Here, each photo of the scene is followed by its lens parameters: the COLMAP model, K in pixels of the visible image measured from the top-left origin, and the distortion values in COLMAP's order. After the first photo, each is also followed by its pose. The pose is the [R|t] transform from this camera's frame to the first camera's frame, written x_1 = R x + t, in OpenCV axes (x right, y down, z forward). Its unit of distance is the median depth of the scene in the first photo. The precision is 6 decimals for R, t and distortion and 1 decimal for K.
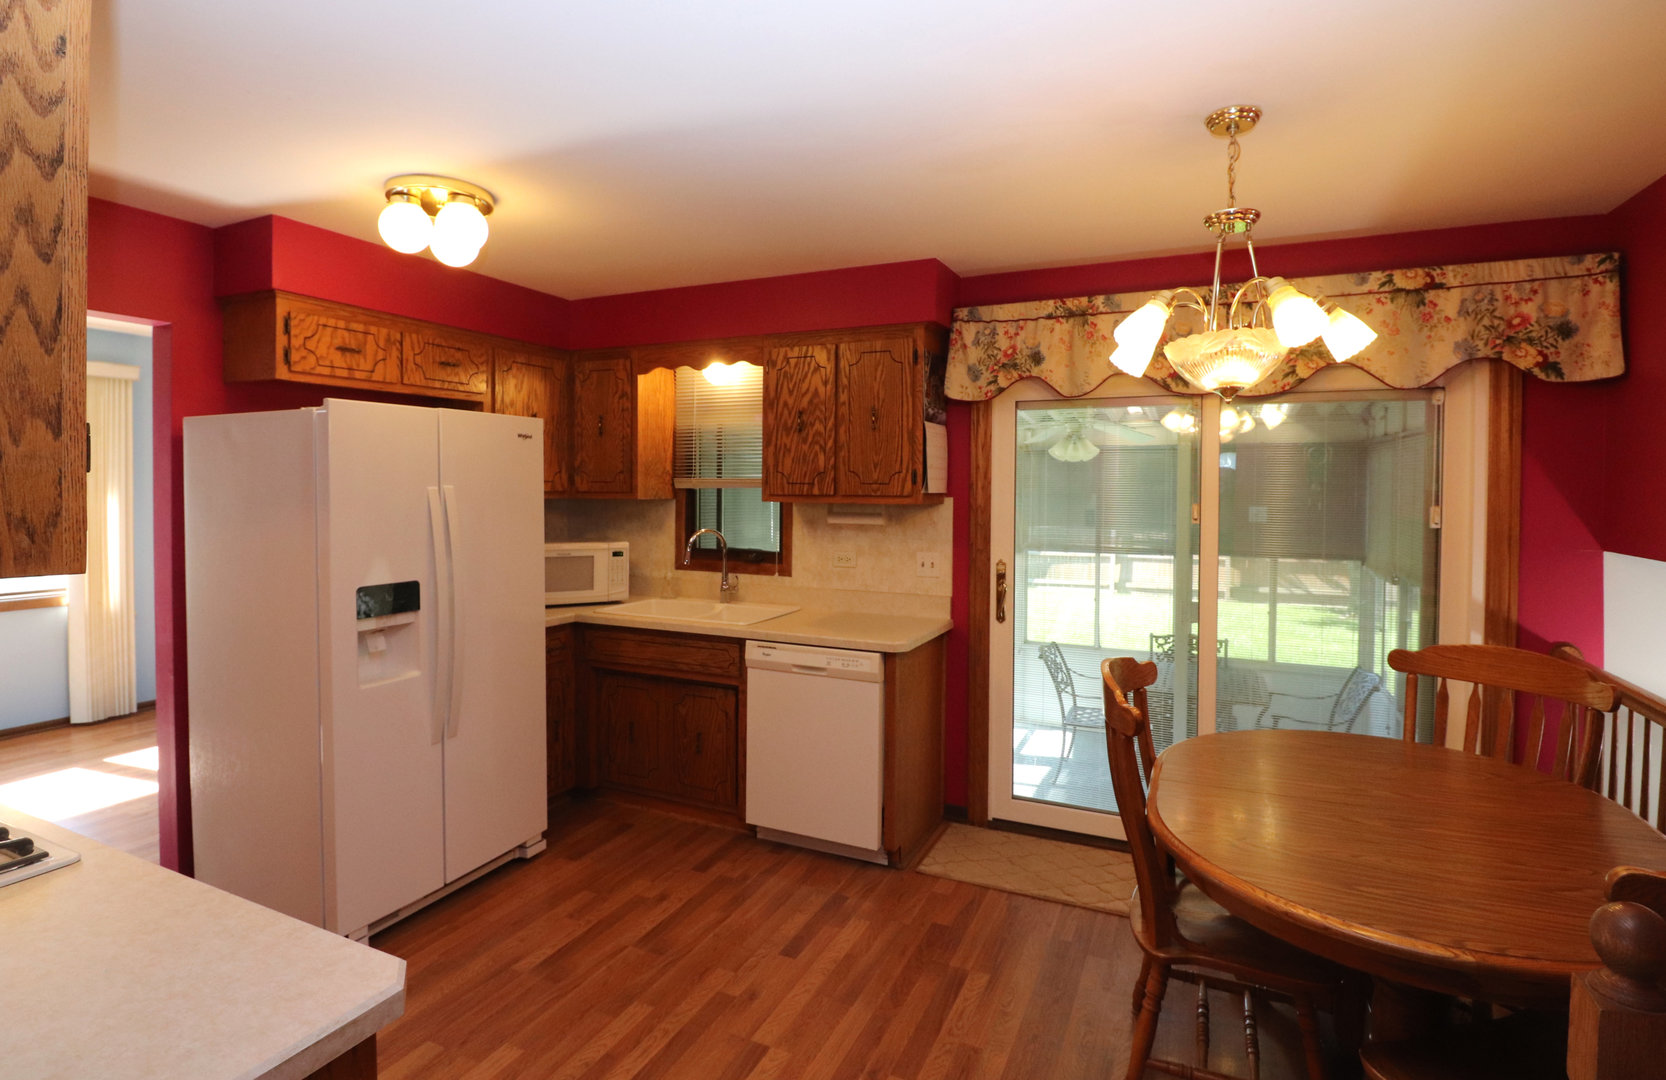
lens RADIAL K [[821.2, 0, 828.7], [0, 821.2, 502.9], [0, 0, 1]] dist [0.001264, -0.016083]
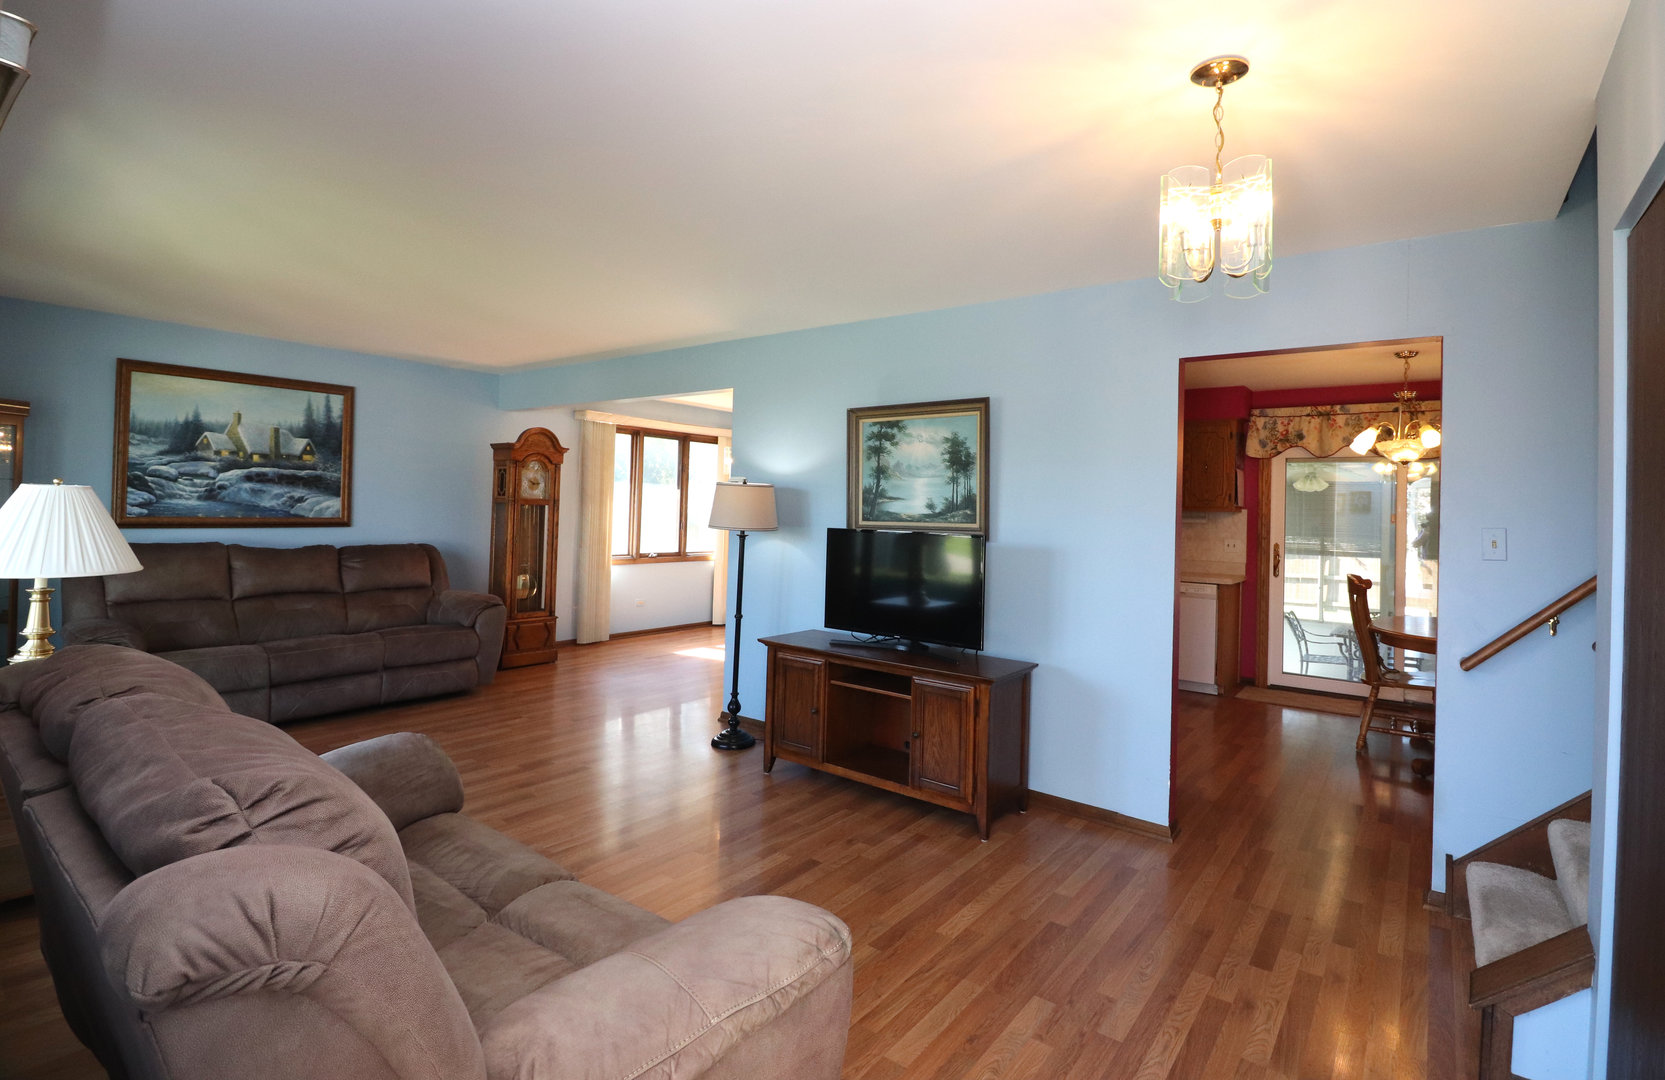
lens RADIAL K [[773.6, 0, 841.5], [0, 773.6, 498.1], [0, 0, 1]] dist [-0.000353, -0.013108]
pose [[0.976989, 0.017066, -0.212607, -0.402962], [-0.025508, 0.998989, -0.037030, 0.060542], [0.211760, 0.041601, 0.976436, -0.968917]]
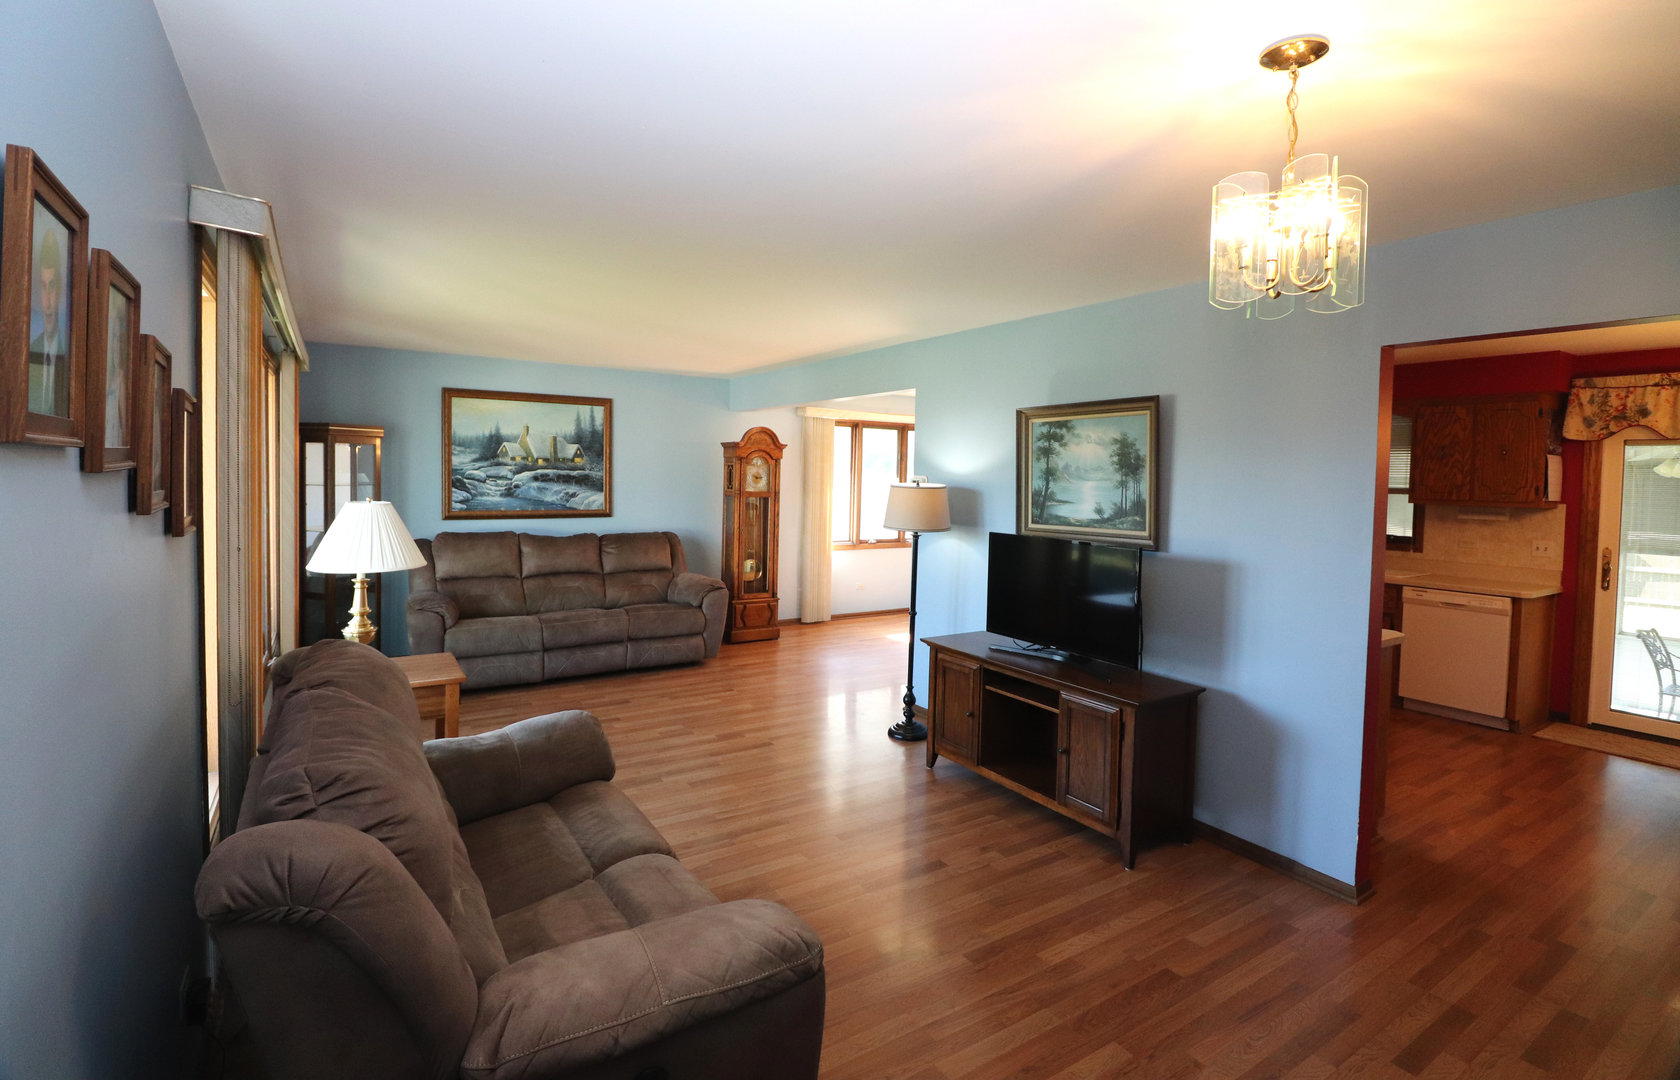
lens RADIAL K [[774.6, 0, 837.9], [0, 774.6, 500.4], [0, 0, 1]] dist [-0.003051, -0.012009]
pose [[0.846210, 0.028595, -0.532081, -0.244470], [-0.027312, 0.999574, 0.010282, 0.009133], [0.532149, 0.005831, 0.846631, -0.937549]]
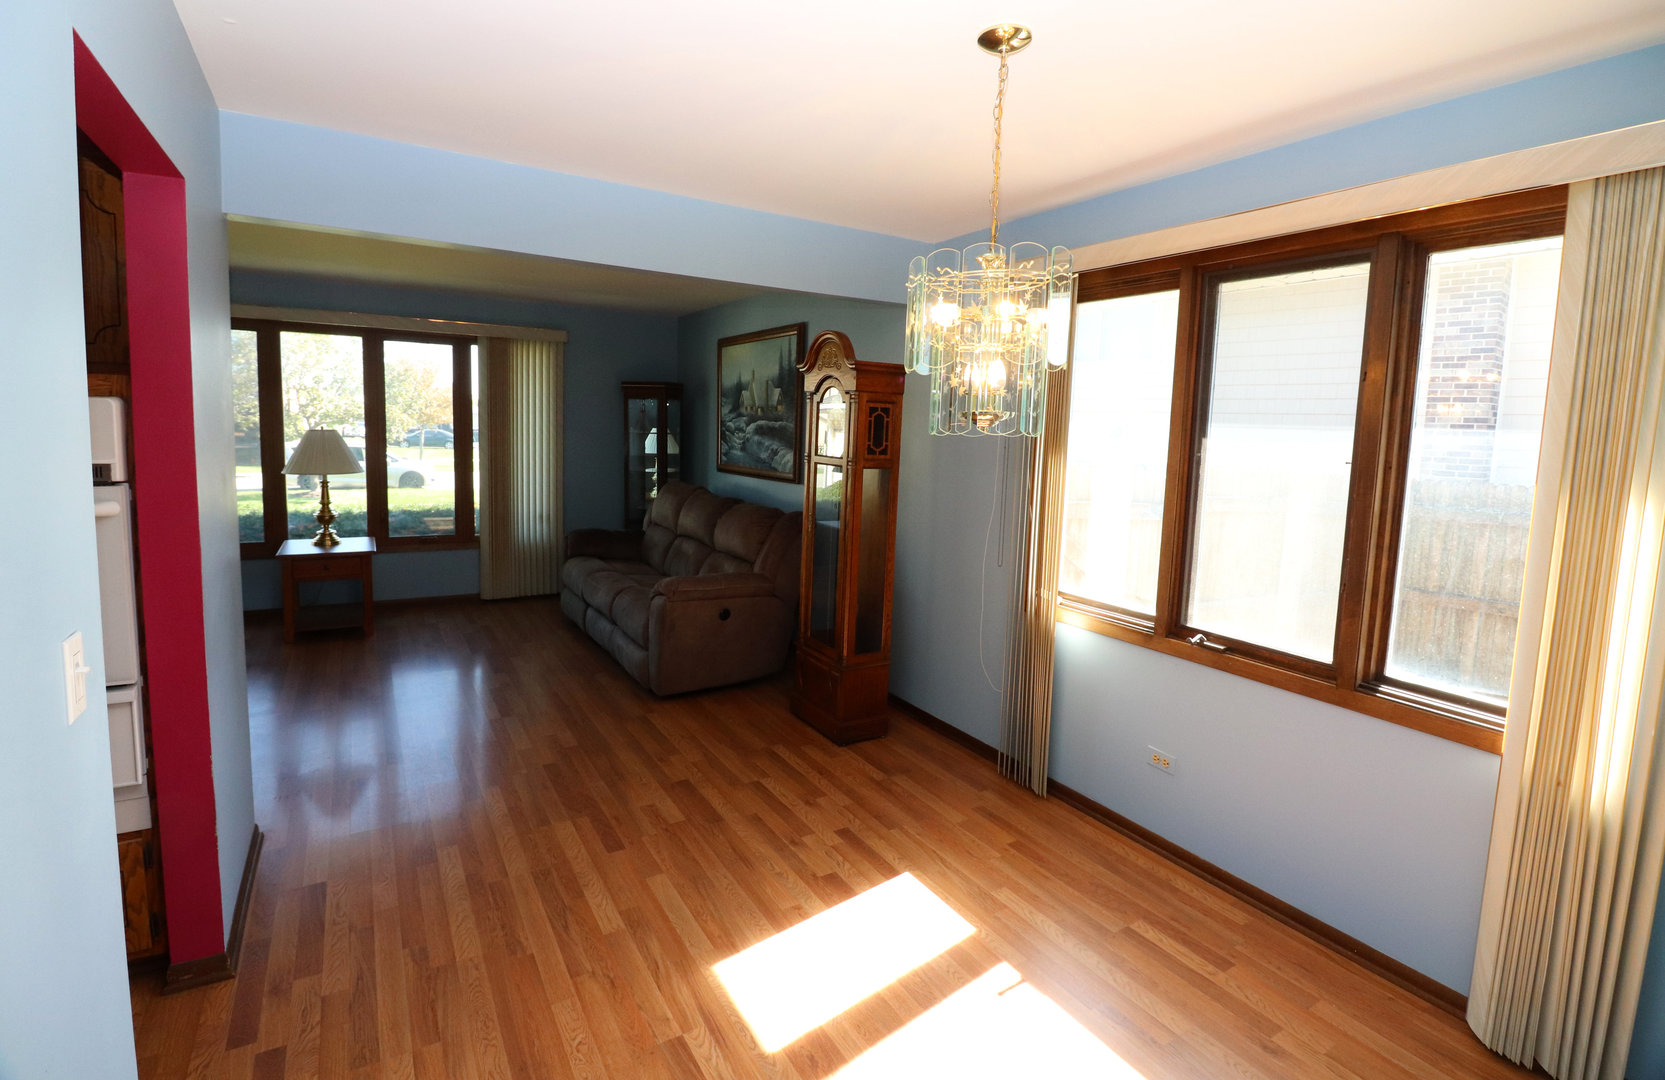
lens RADIAL K [[773.6, 0, 841.5], [0, 773.6, 498.1], [0, 0, 1]] dist [-0.000353, -0.013108]
pose [[-0.545595, 0.054420, -0.836280, -0.612736], [-0.054778, 0.993440, 0.100385, -0.037209], [0.836257, 0.100579, -0.539035, 1.282568]]
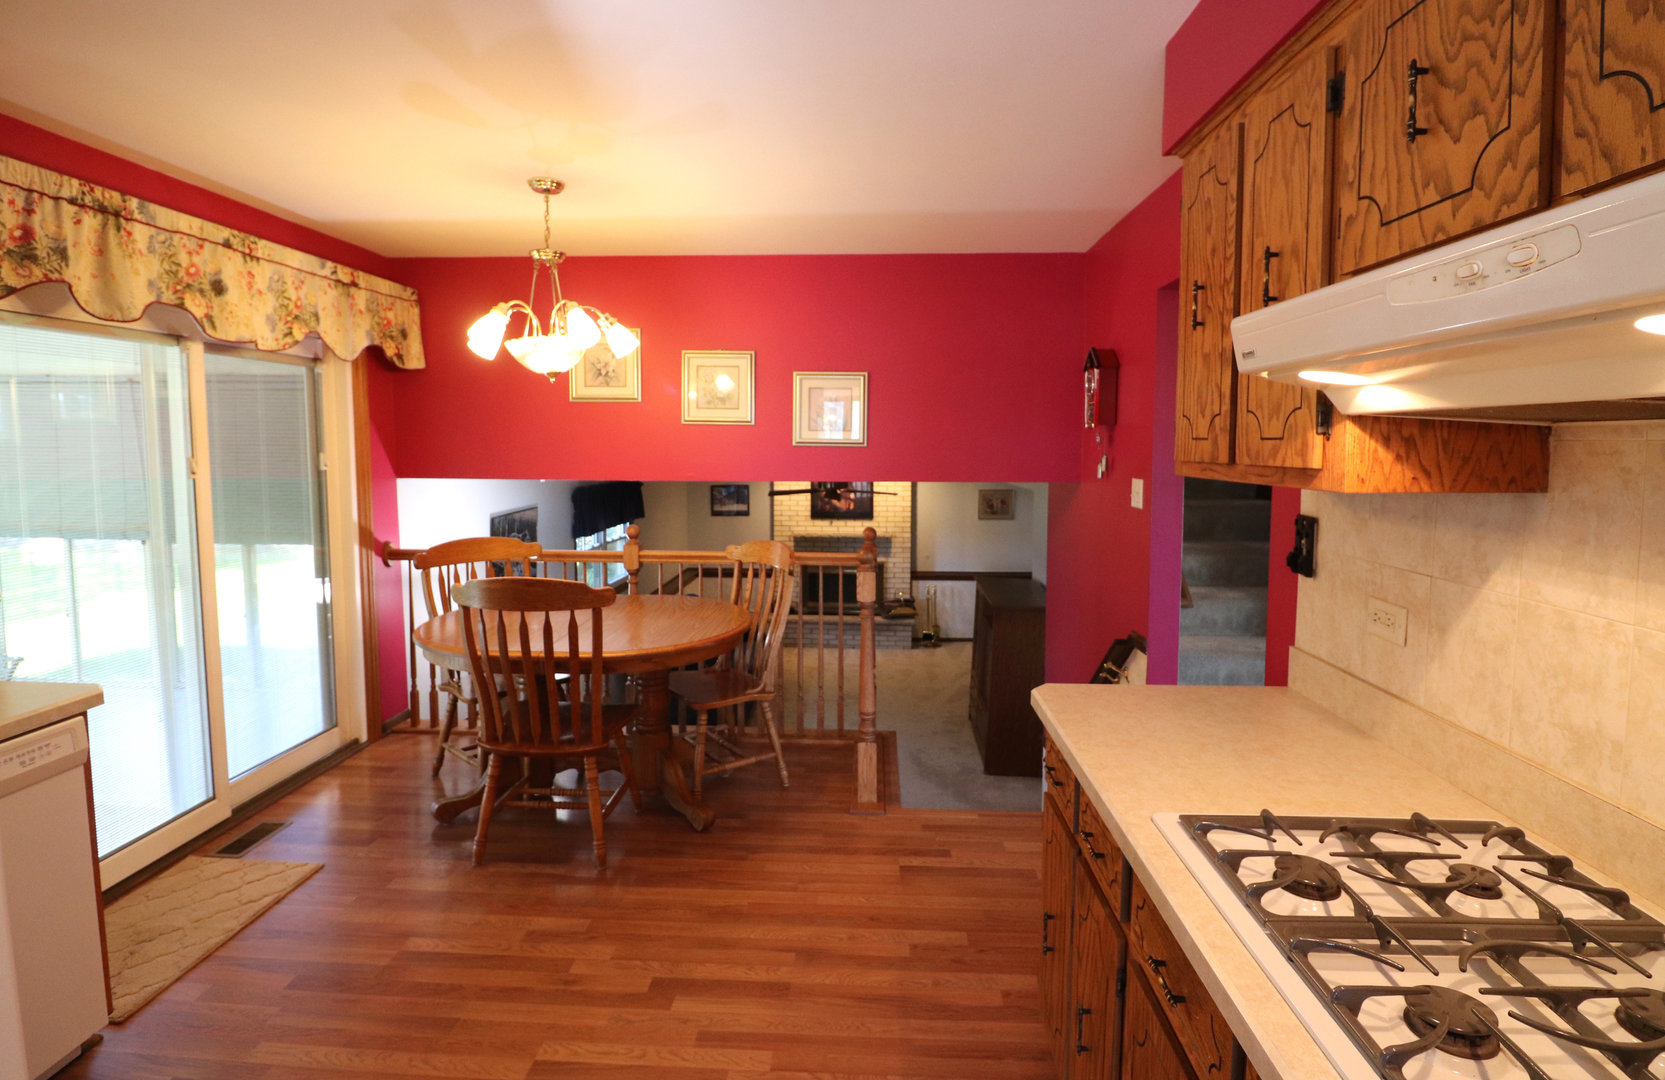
lens RADIAL K [[809.5, 0, 826.8], [0, 809.5, 502.8], [0, 0, 1]] dist [0.000458, -0.014662]
pose [[-0.372442, -0.077493, 0.924814, -0.628675], [0.016047, 0.995821, 0.089905, -0.016472], [-0.927917, 0.048325, -0.369642, 0.647883]]
